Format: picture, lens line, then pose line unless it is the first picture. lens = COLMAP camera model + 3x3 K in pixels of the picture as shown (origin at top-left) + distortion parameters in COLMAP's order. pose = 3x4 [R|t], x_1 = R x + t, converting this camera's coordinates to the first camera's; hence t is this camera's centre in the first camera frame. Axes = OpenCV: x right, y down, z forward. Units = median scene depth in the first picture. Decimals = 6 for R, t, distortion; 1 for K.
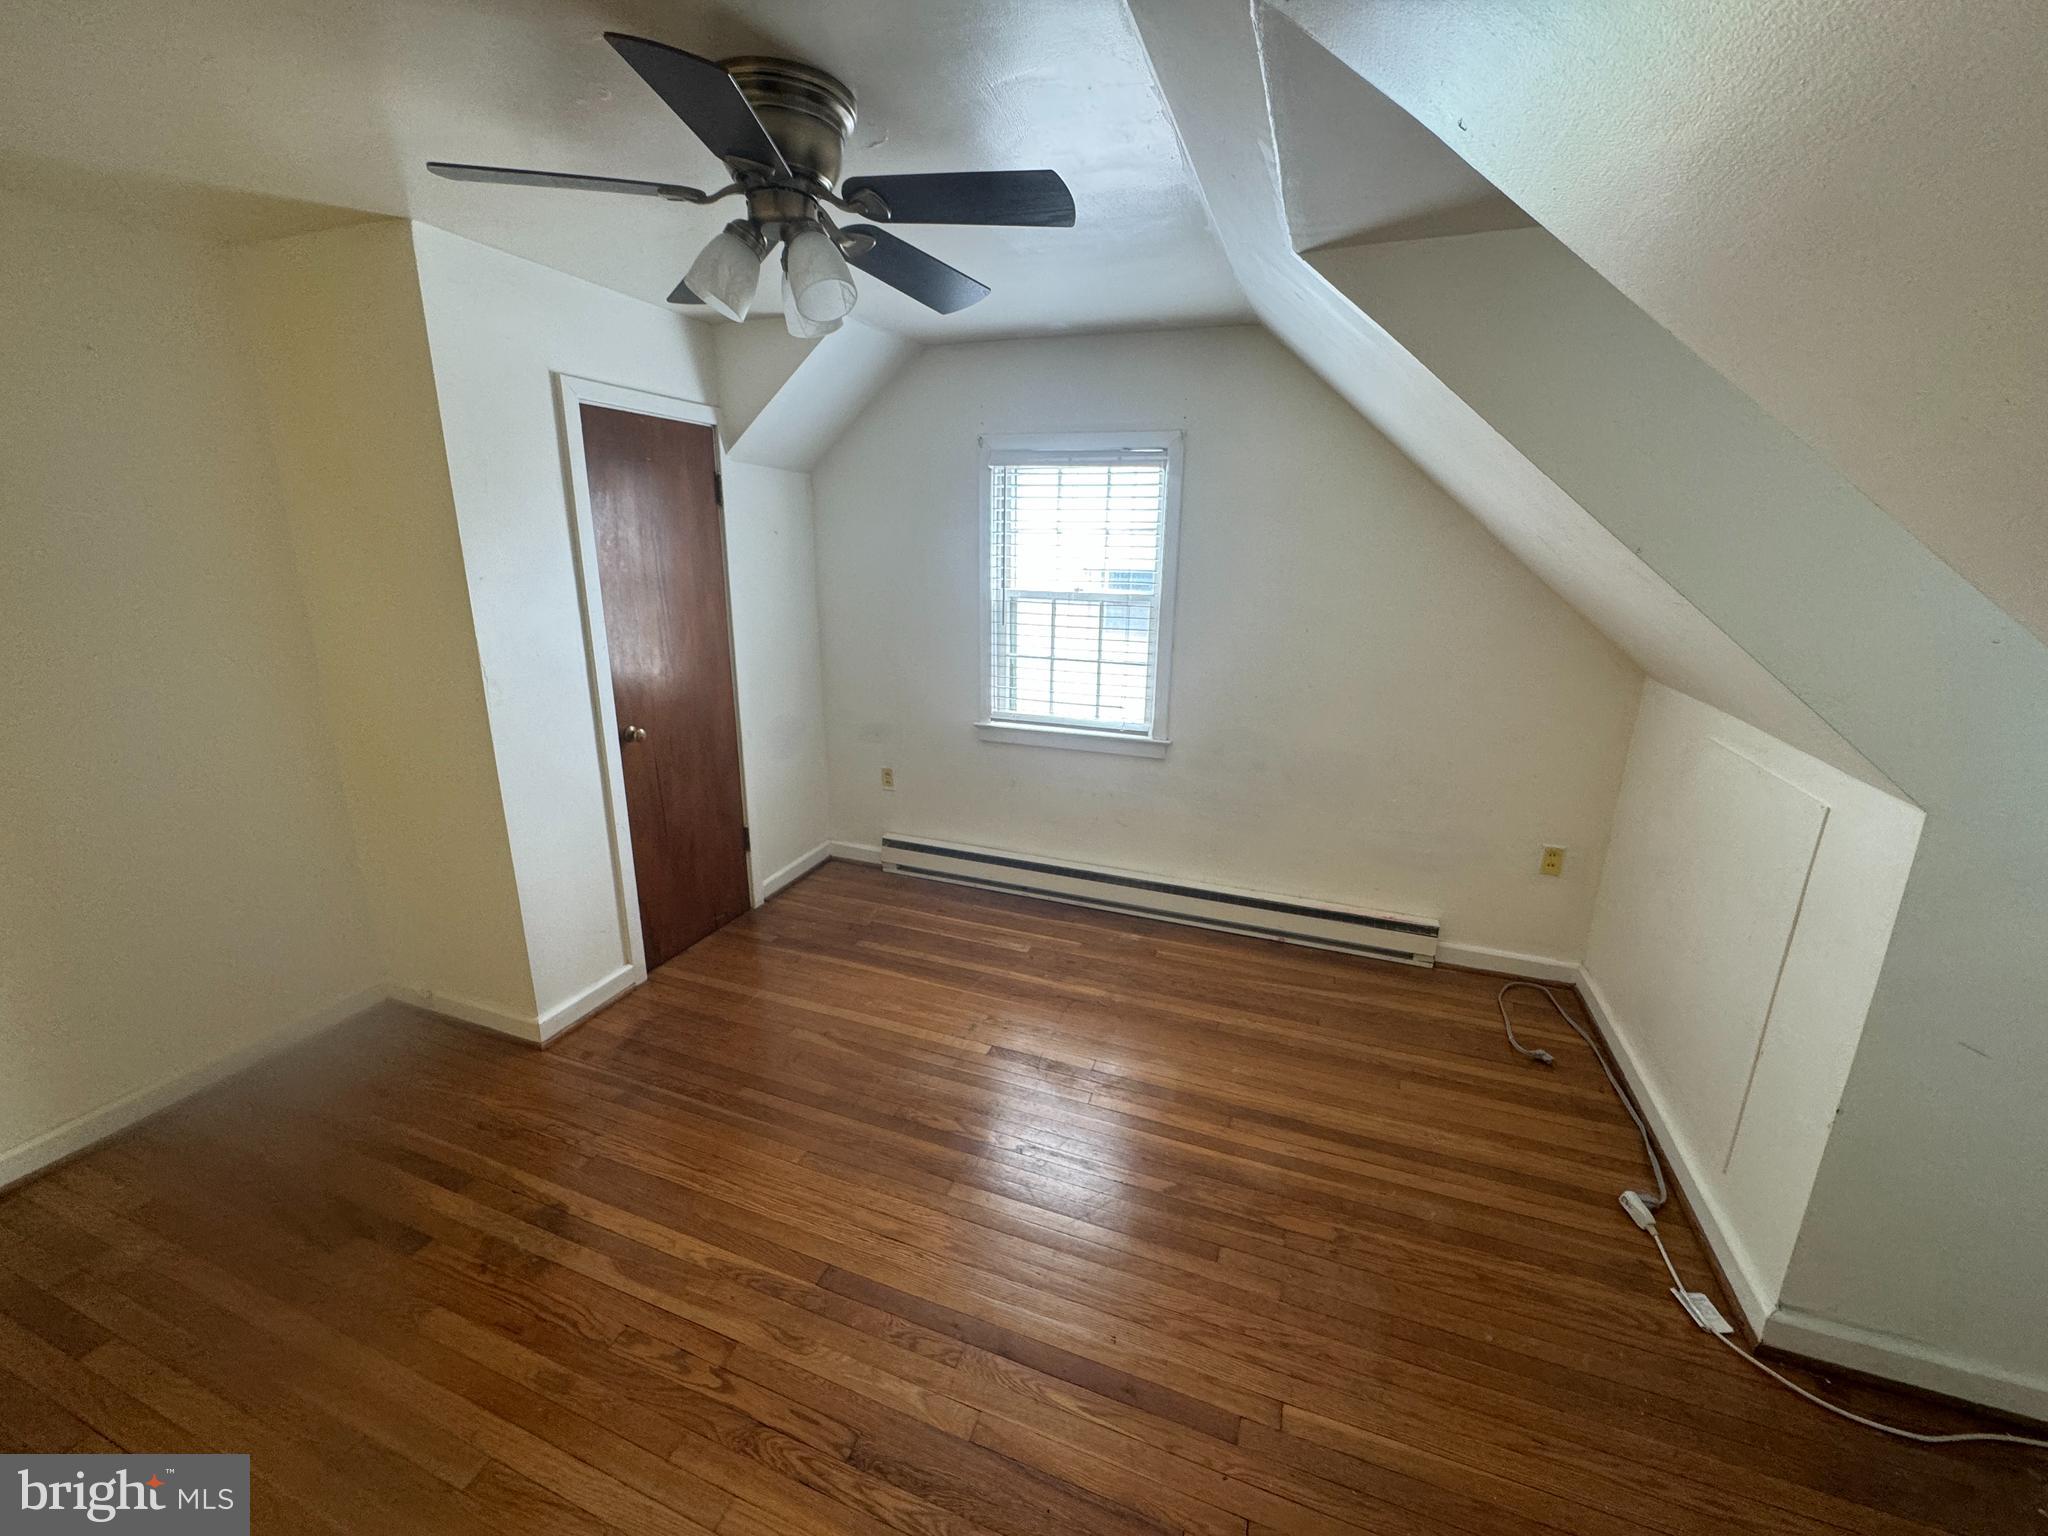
lens RADIAL K [[818.4, 0, 1023.0], [0, 818.4, 764.3], [0, 0, 1]] dist [-0.001508, 0.000276]
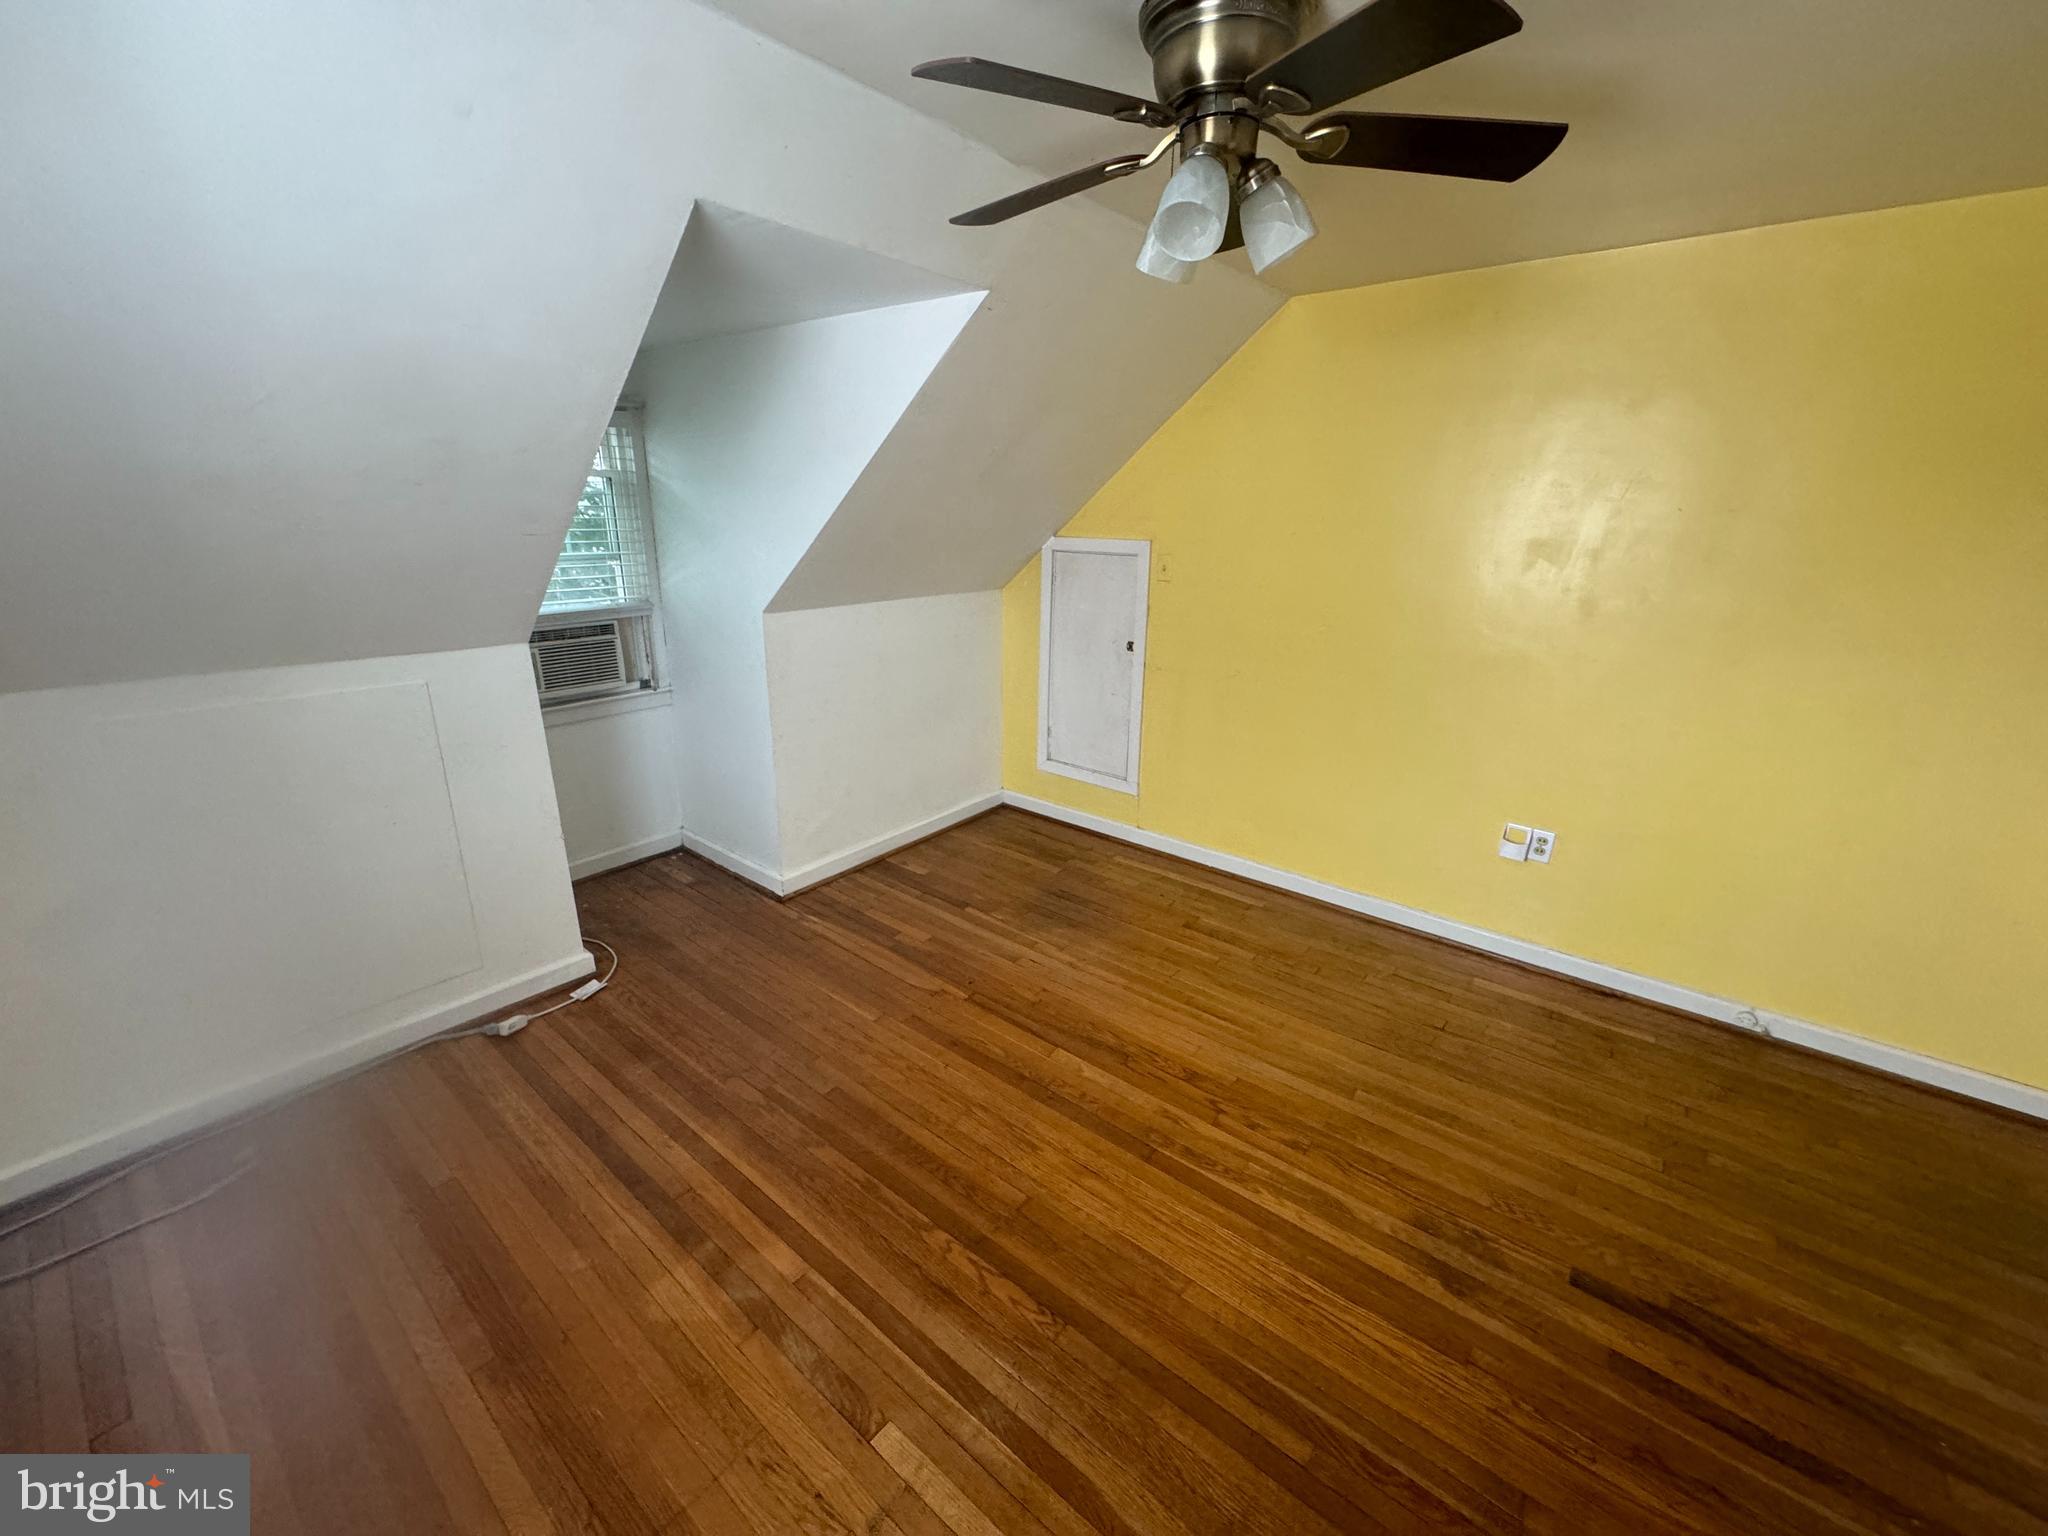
lens RADIAL K [[818.4, 0, 1023.0], [0, 818.4, 764.3], [0, 0, 1]] dist [-0.001508, 0.000276]
pose [[-0.947863, -0.125689, 0.292845, -0.319550], [0.053732, 0.842746, 0.535622, -0.435555], [-0.314116, 0.523432, -0.792055, 1.571490]]
